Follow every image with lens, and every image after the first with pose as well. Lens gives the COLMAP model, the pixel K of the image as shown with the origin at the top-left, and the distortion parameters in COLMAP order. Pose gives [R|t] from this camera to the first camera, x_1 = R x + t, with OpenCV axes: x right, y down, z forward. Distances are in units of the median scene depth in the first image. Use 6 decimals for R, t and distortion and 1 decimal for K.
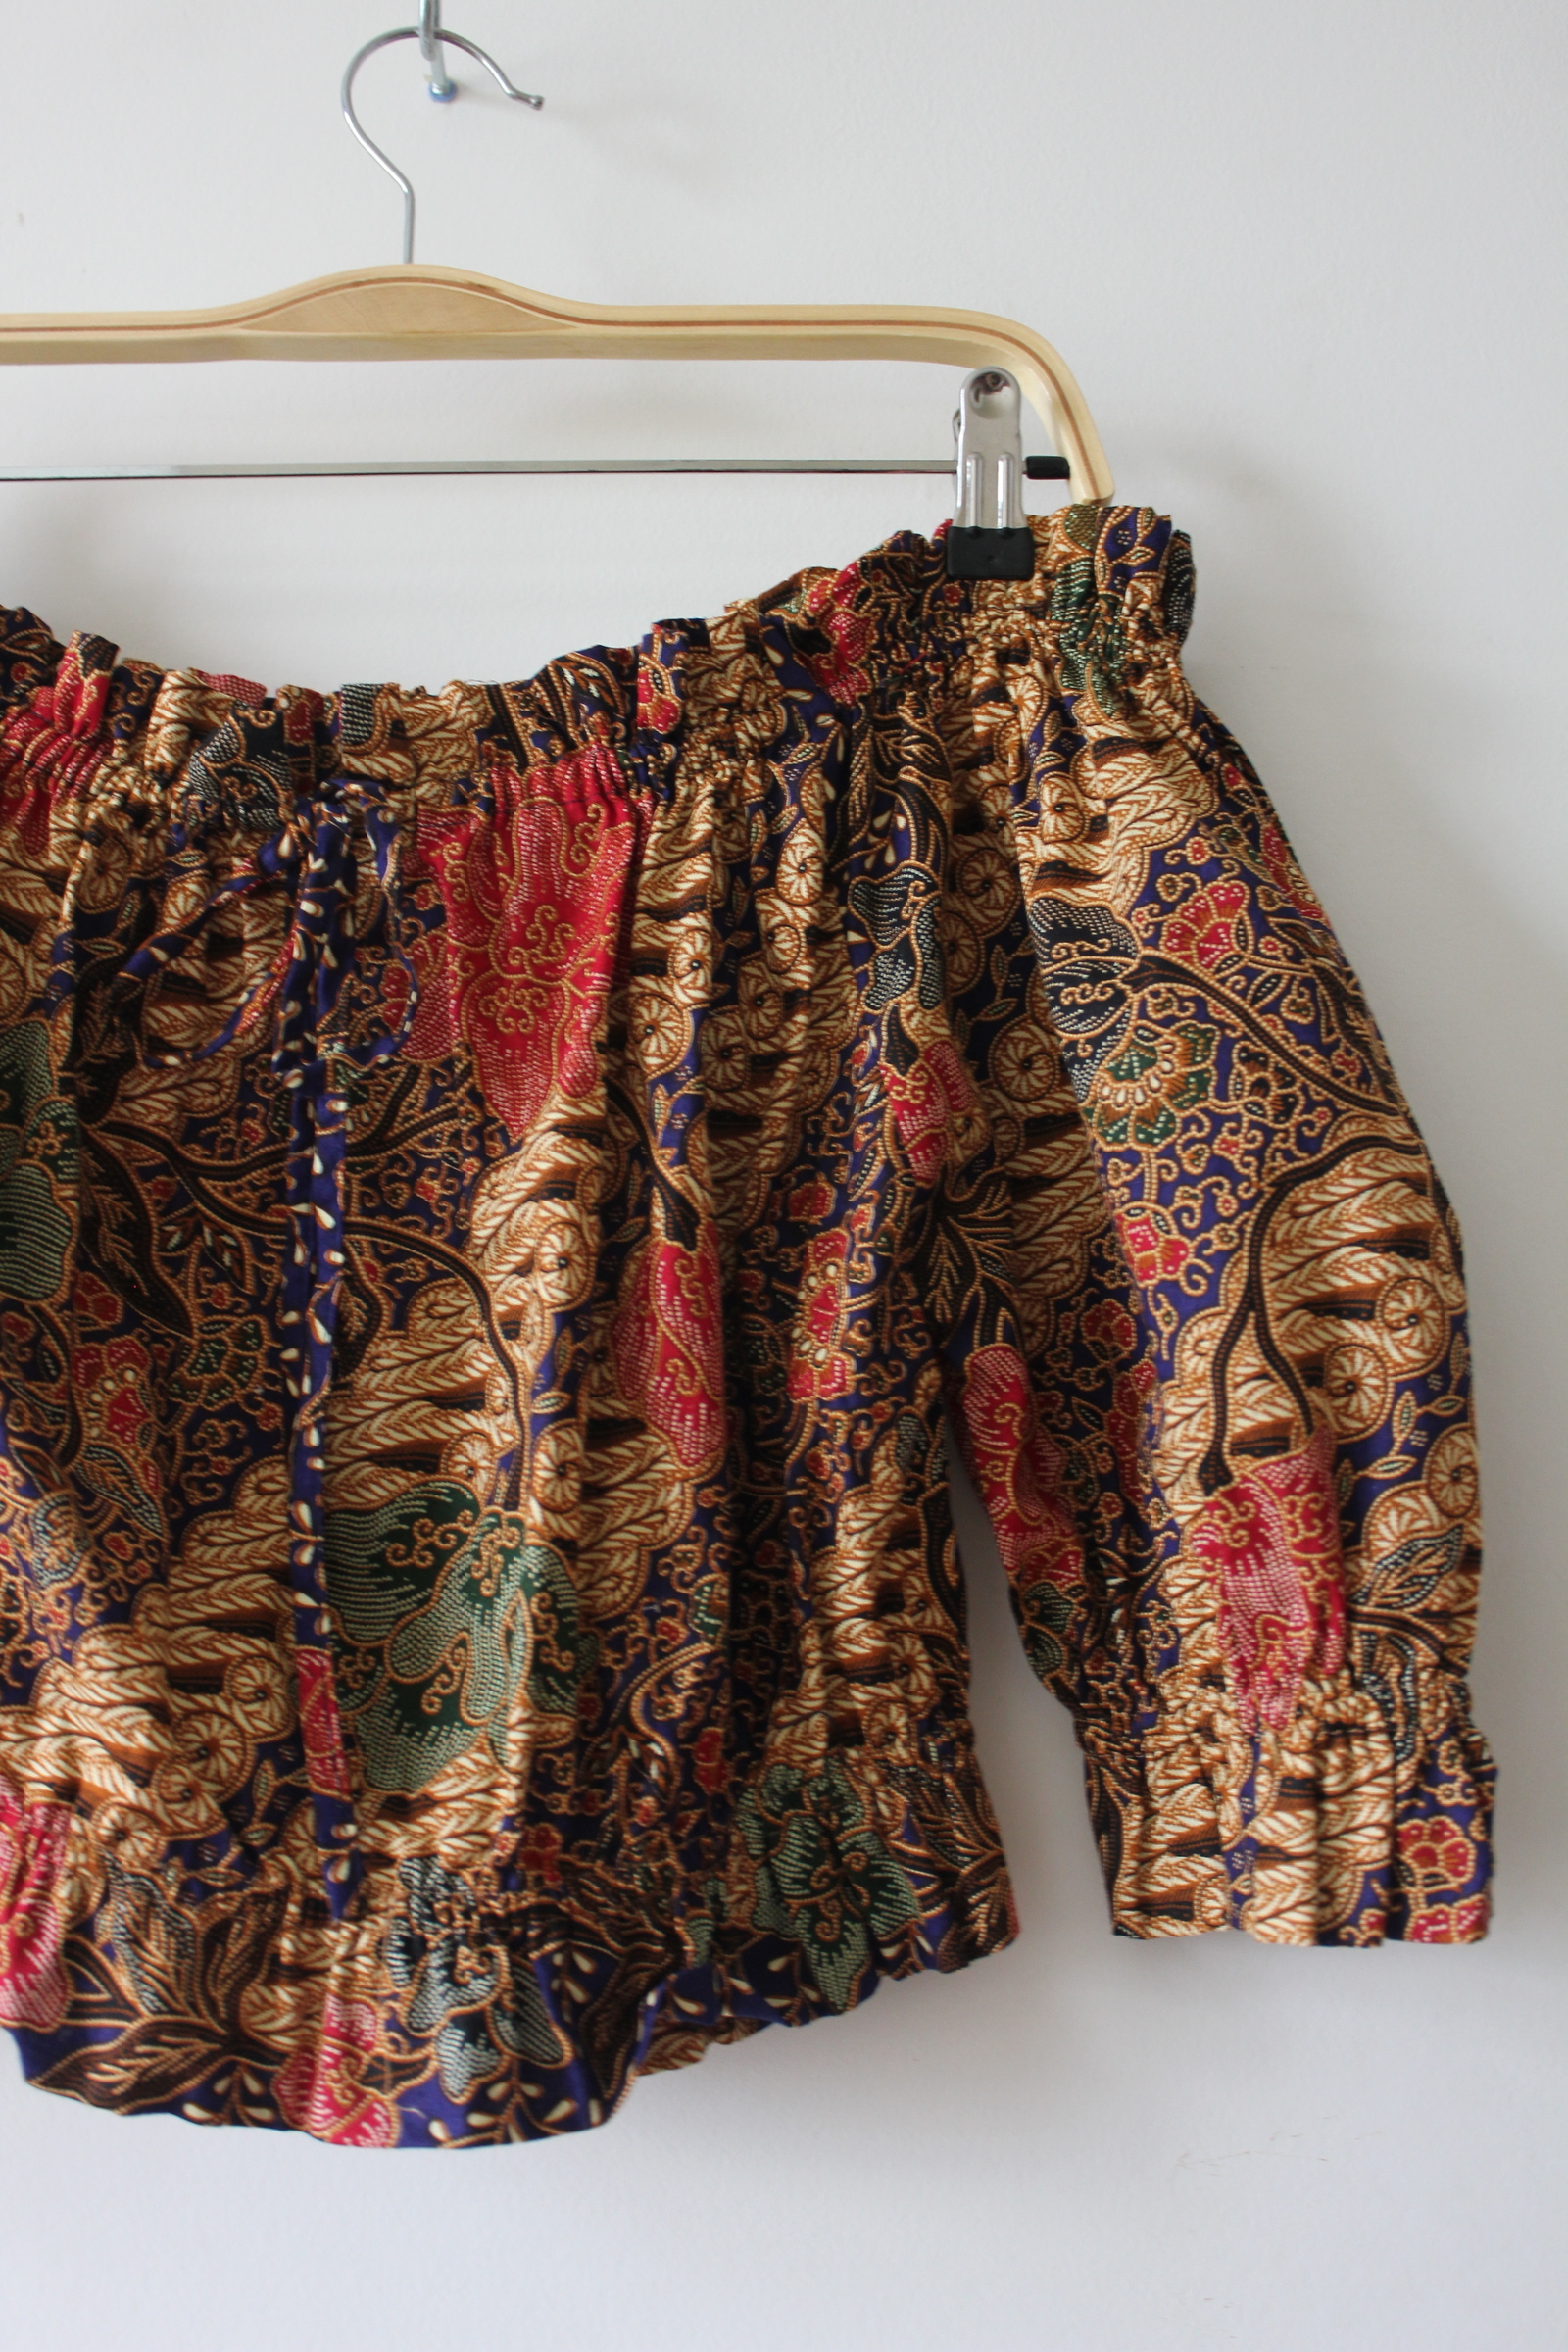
lens RADIAL K [[2080.1, 0, 784.0], [0, 2080.1, 1176.0], [0, 0, 1]] dist [-0.145438, 0.171919]
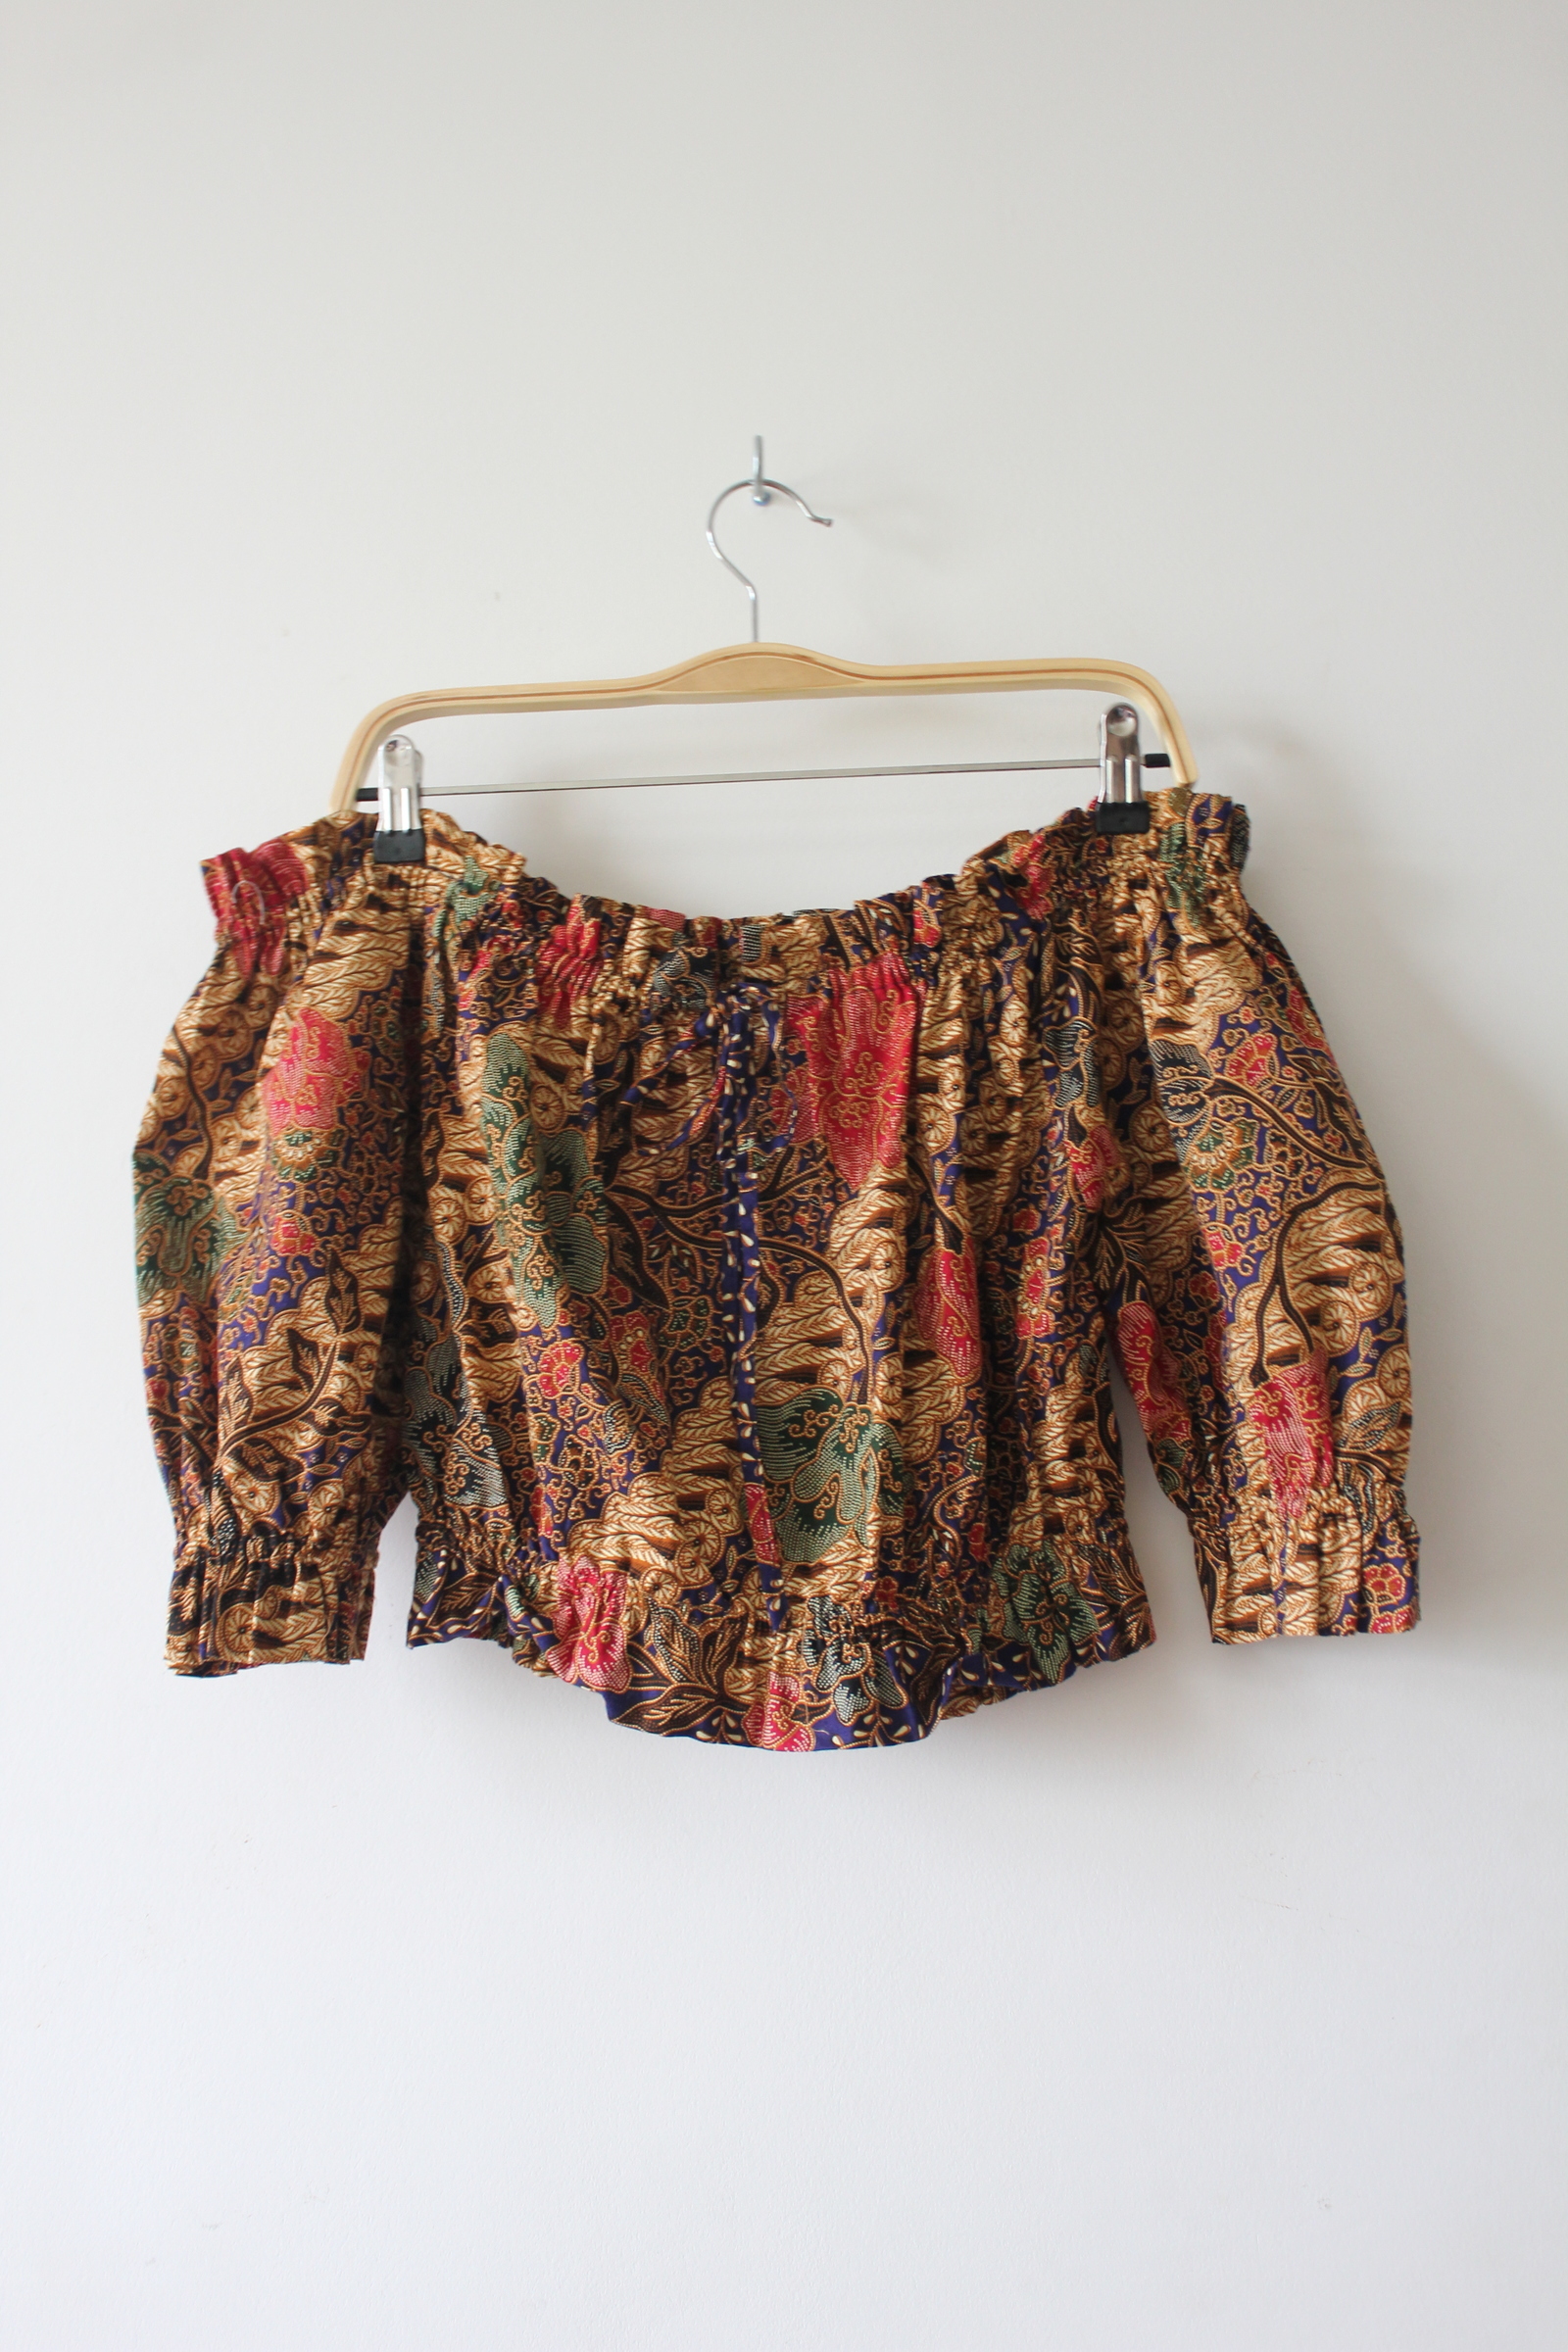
lens RADIAL K [[2080.1, 0, 784.0], [0, 2080.1, 1176.0], [0, 0, 1]] dist [-0.145438, 0.171919]
pose [[0.995925, -0.027719, -0.085817, -0.039241], [0.032520, 0.997953, 0.055069, -0.130600], [0.084115, -0.057635, 0.994788, -0.748696]]
